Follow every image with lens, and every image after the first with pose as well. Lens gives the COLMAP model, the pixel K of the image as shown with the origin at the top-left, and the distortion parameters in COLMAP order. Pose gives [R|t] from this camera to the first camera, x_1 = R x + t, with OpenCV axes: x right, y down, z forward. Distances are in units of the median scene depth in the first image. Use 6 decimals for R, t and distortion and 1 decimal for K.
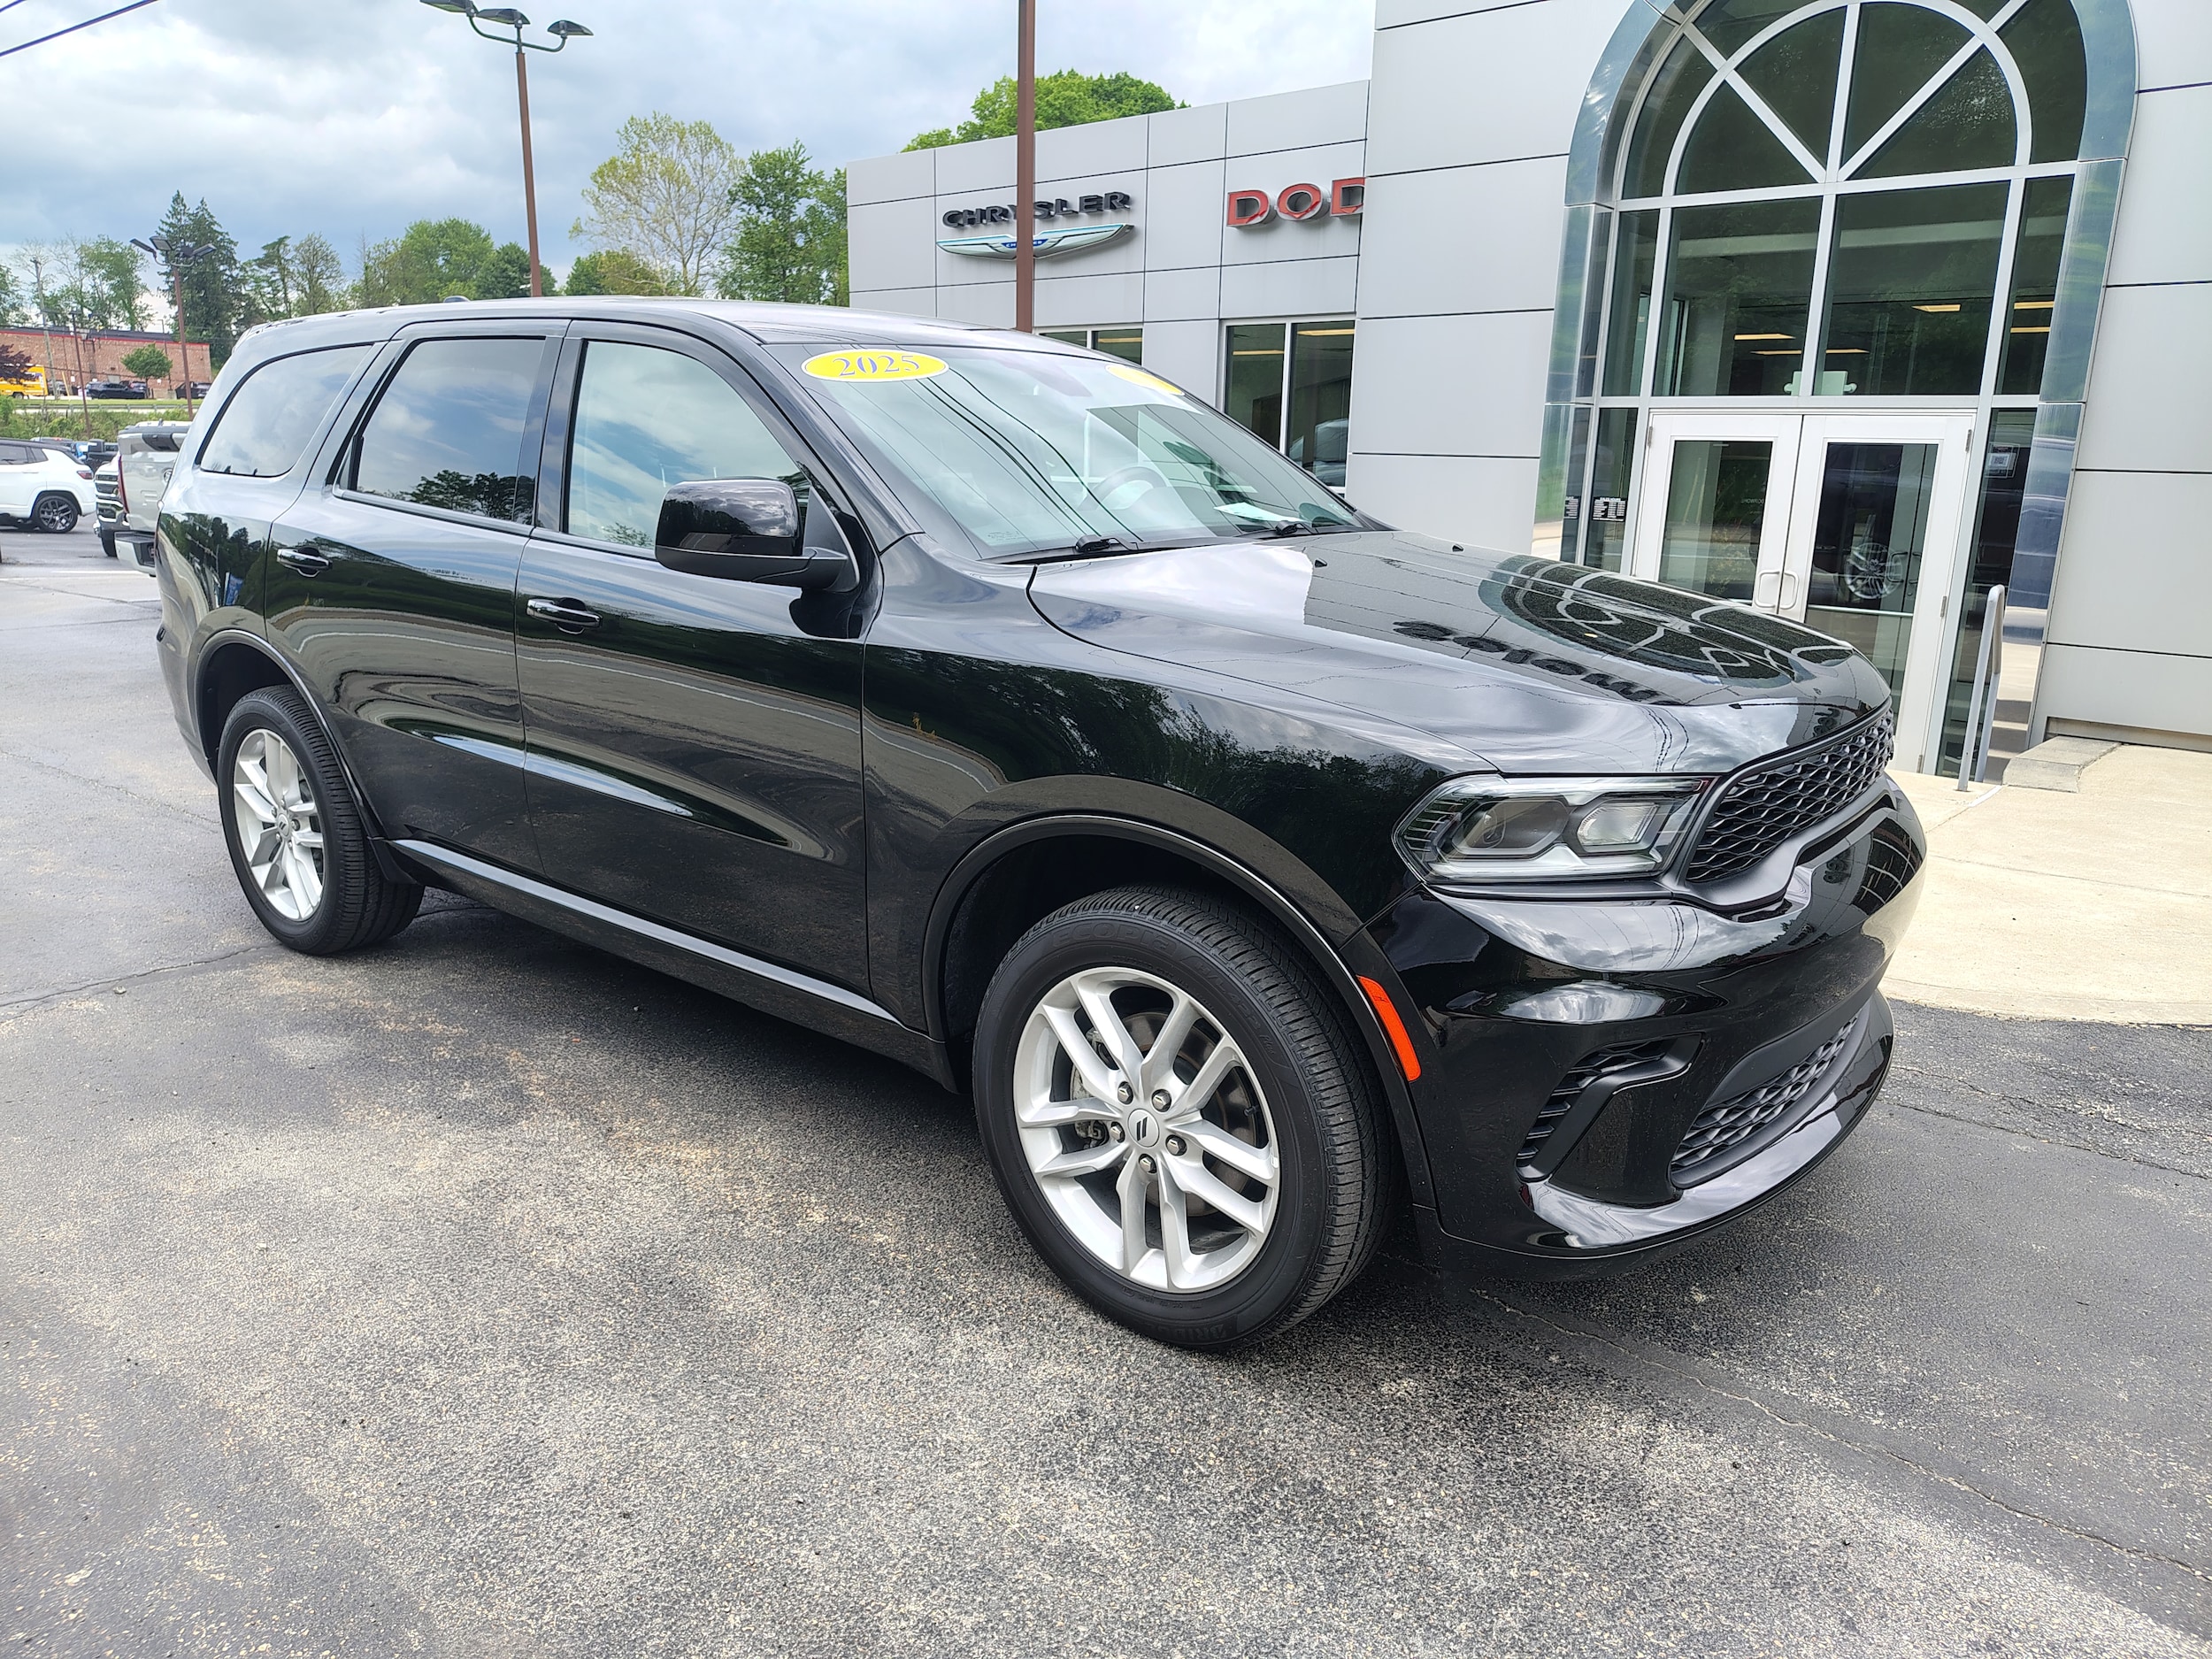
lens RADIAL K [[1607.2, 0, 1106.0], [0, 1607.2, 829.5], [0, 0, 1]] dist [-0.026194, 0.021180]
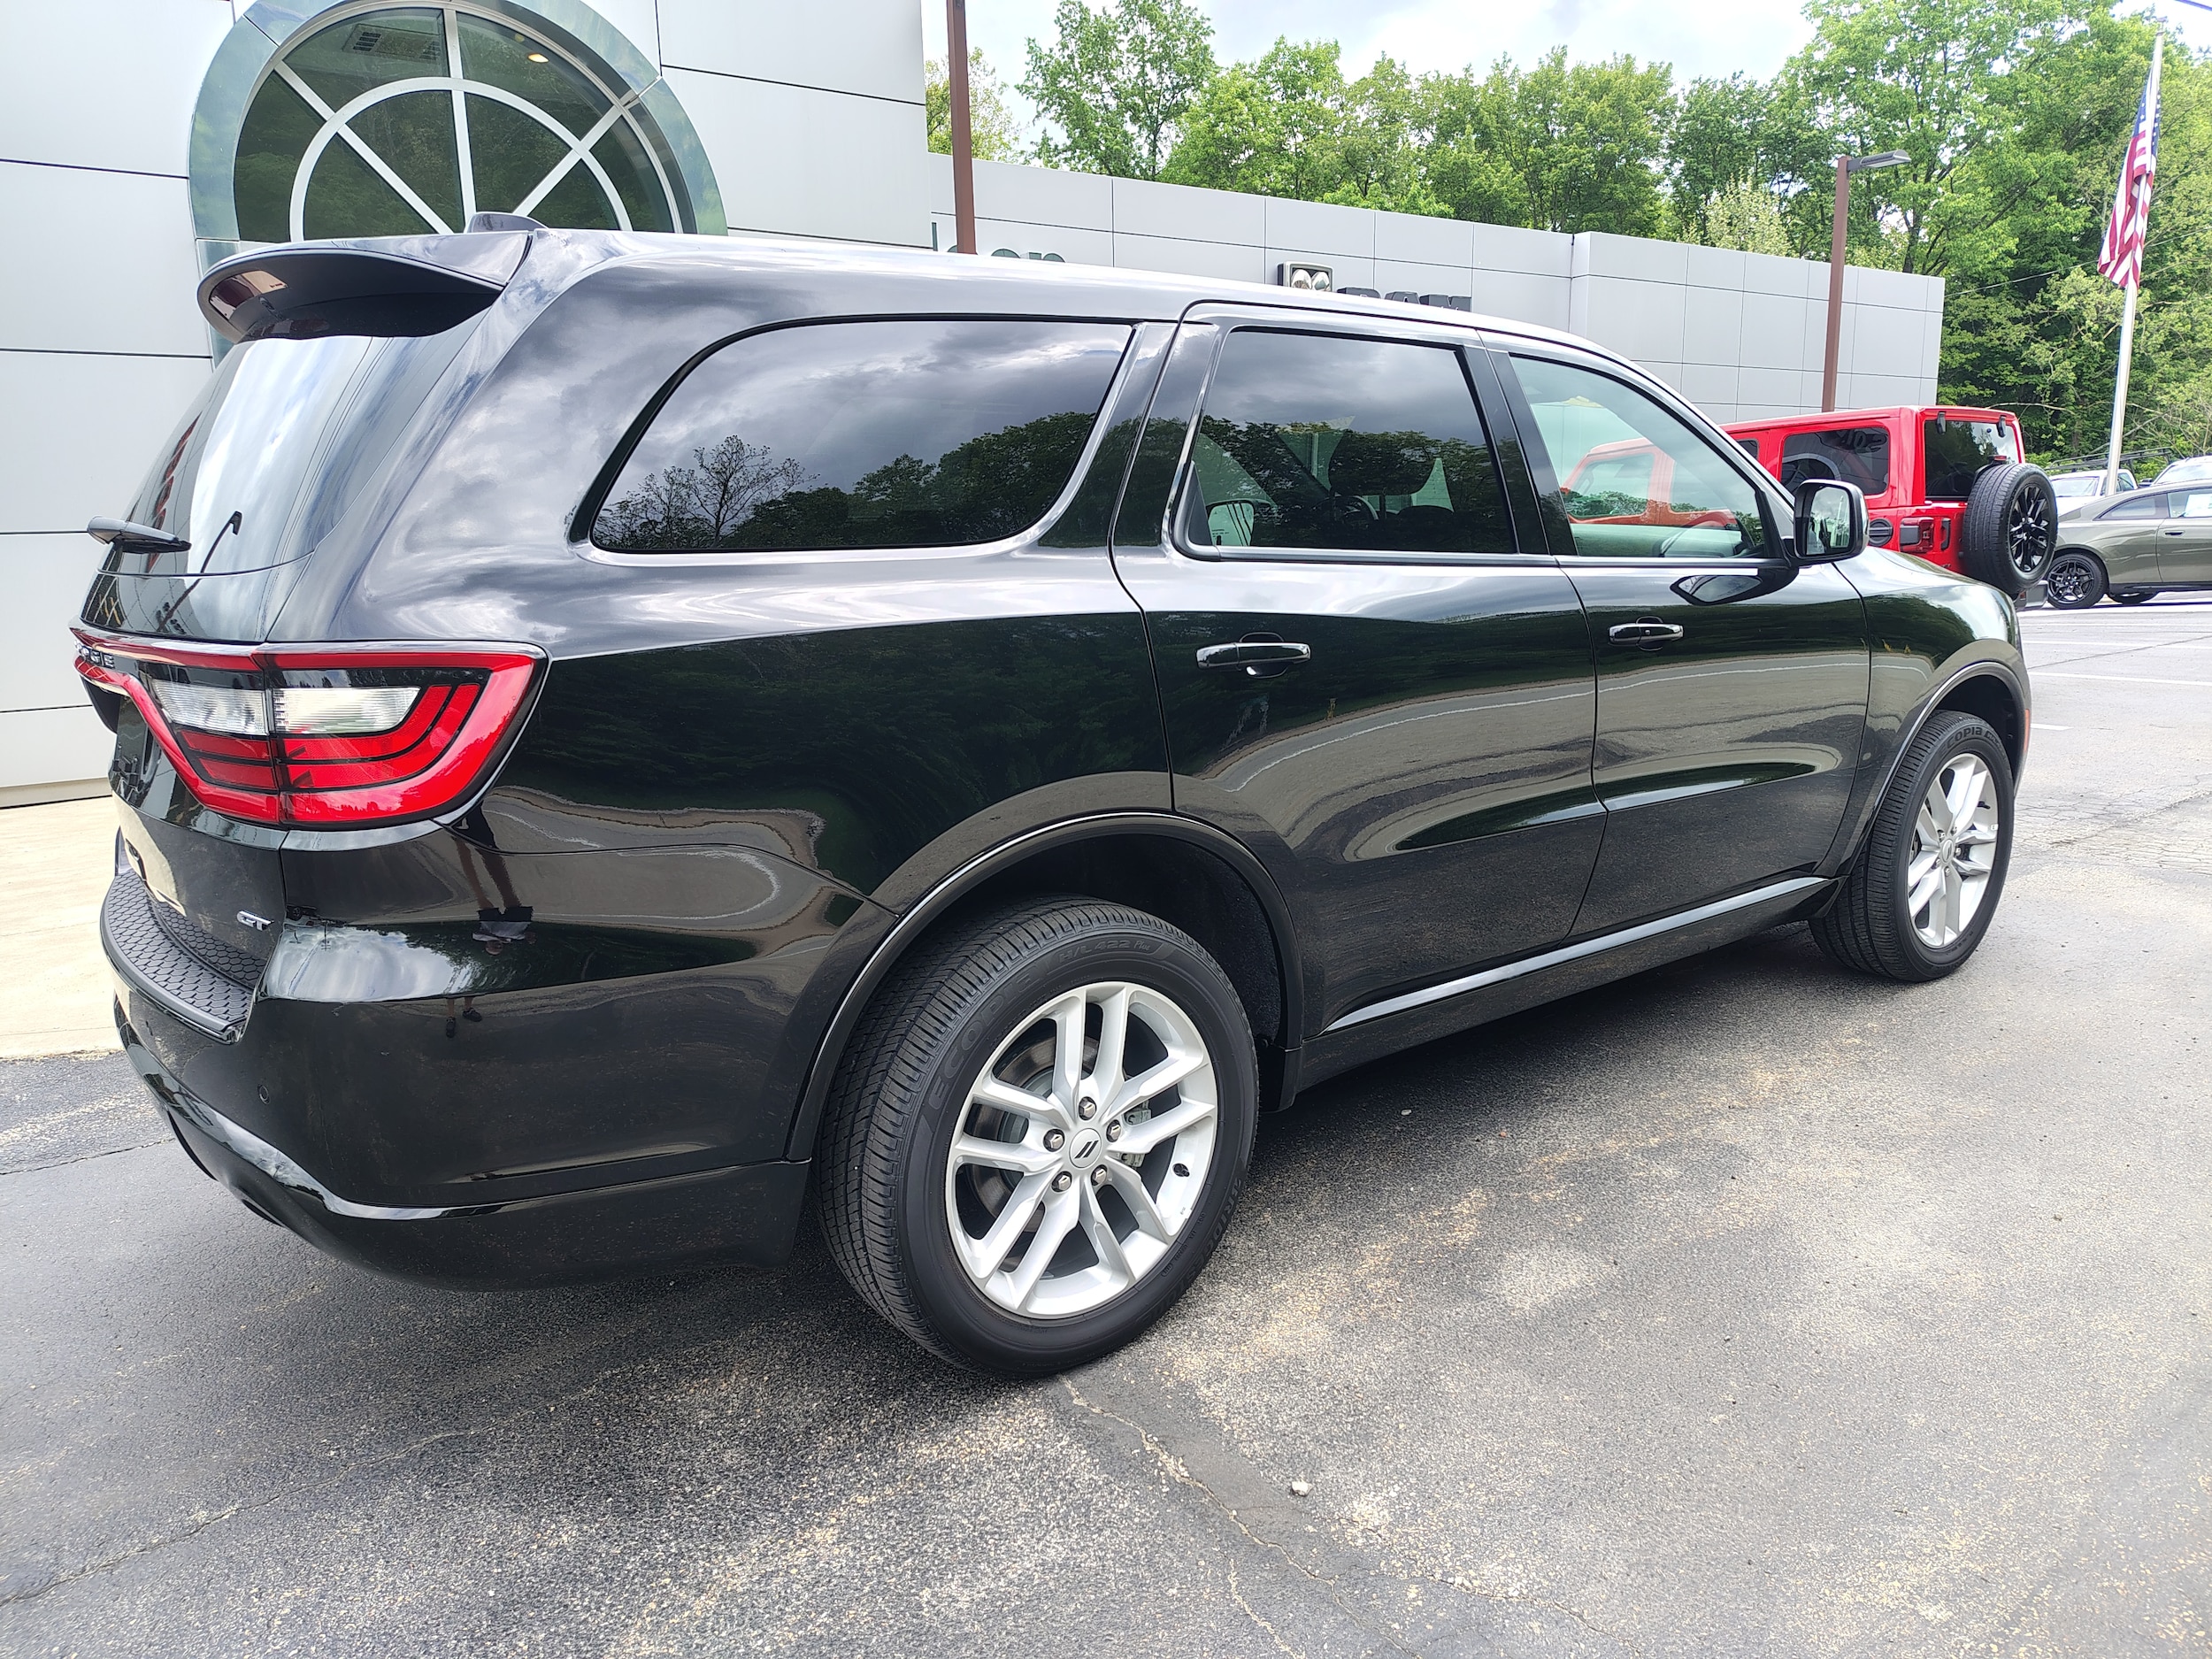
lens RADIAL K [[1546.0, 0, 1106.0], [0, 1546.0, 829.5], [0, 0, 1]] dist [-0.002769, -0.008891]
pose [[0.201029, -0.217308, 0.955178, -0.518400], [0.251757, 0.953792, 0.164008, -0.103311], [-0.946681, 0.207503, 0.246449, 0.423462]]
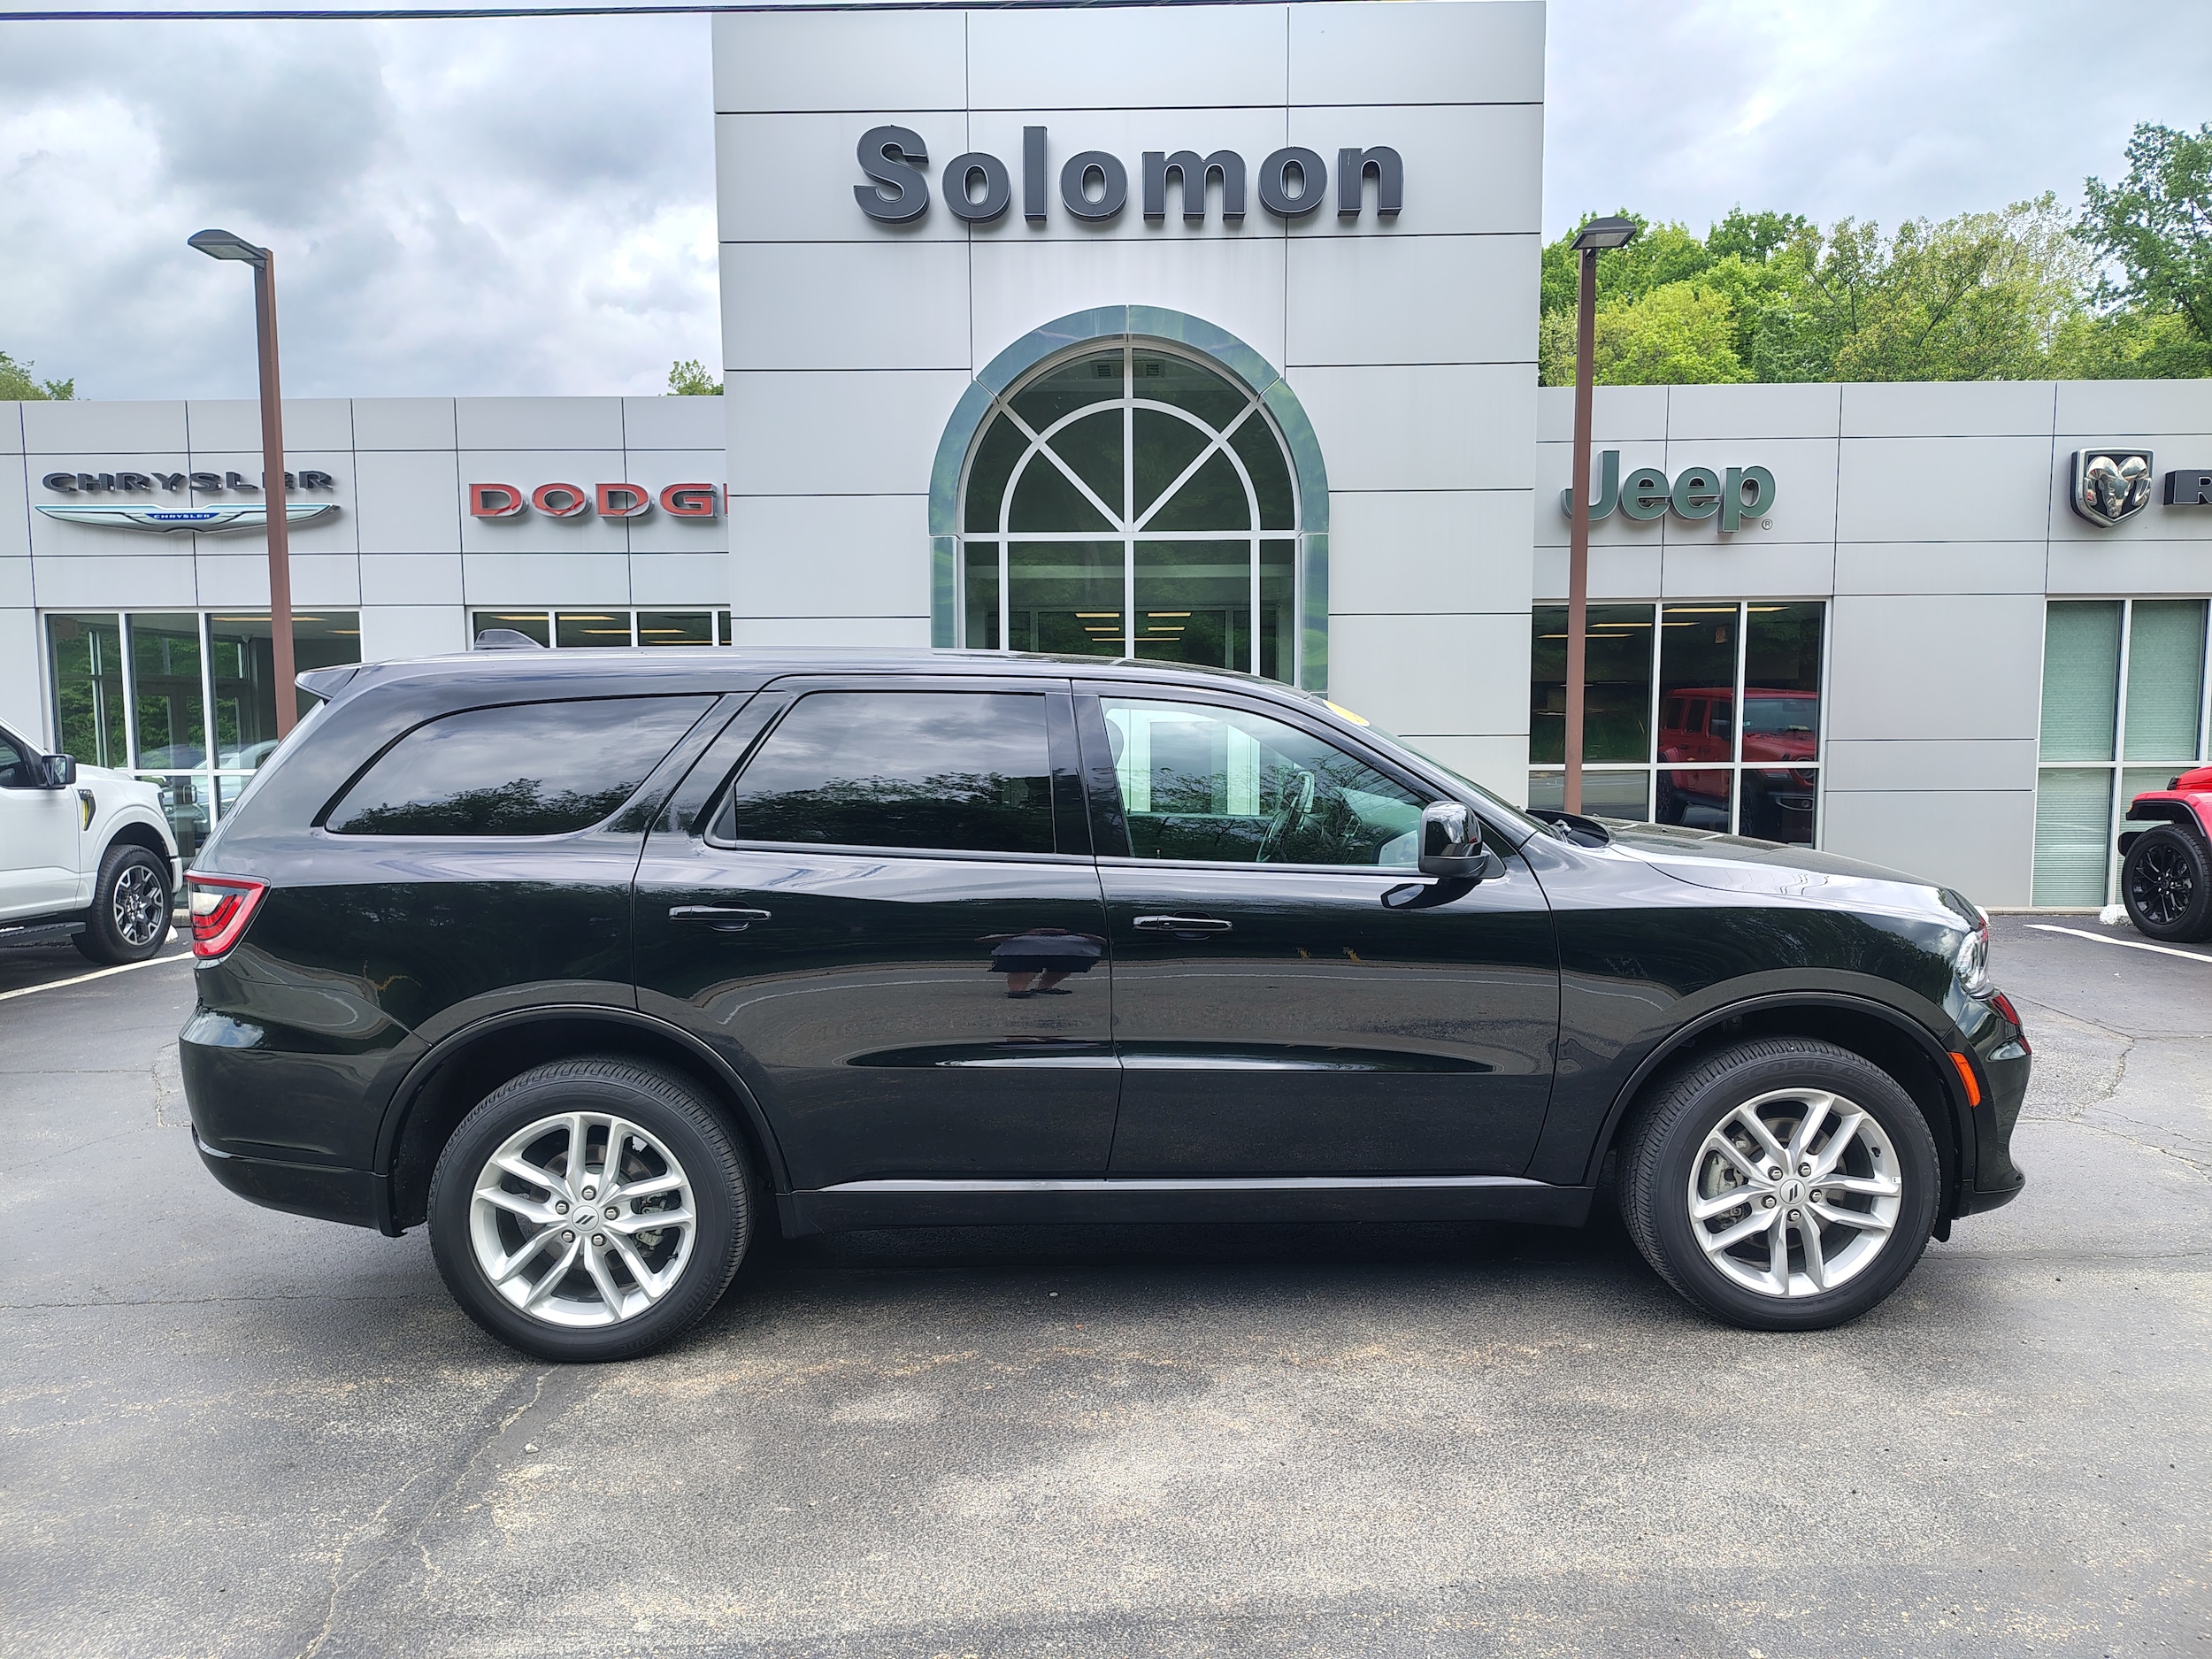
lens RADIAL K [[1571.2, 0, 1135.6], [0, 1571.2, 825.1], [0, 0, 1]] dist [0.078900, -0.125271]
pose [[0.746843, -0.075222, 0.660732, -0.435974], [0.175040, 0.980781, -0.086194, -0.045997], [-0.641550, 0.180028, 0.745657, 0.046849]]
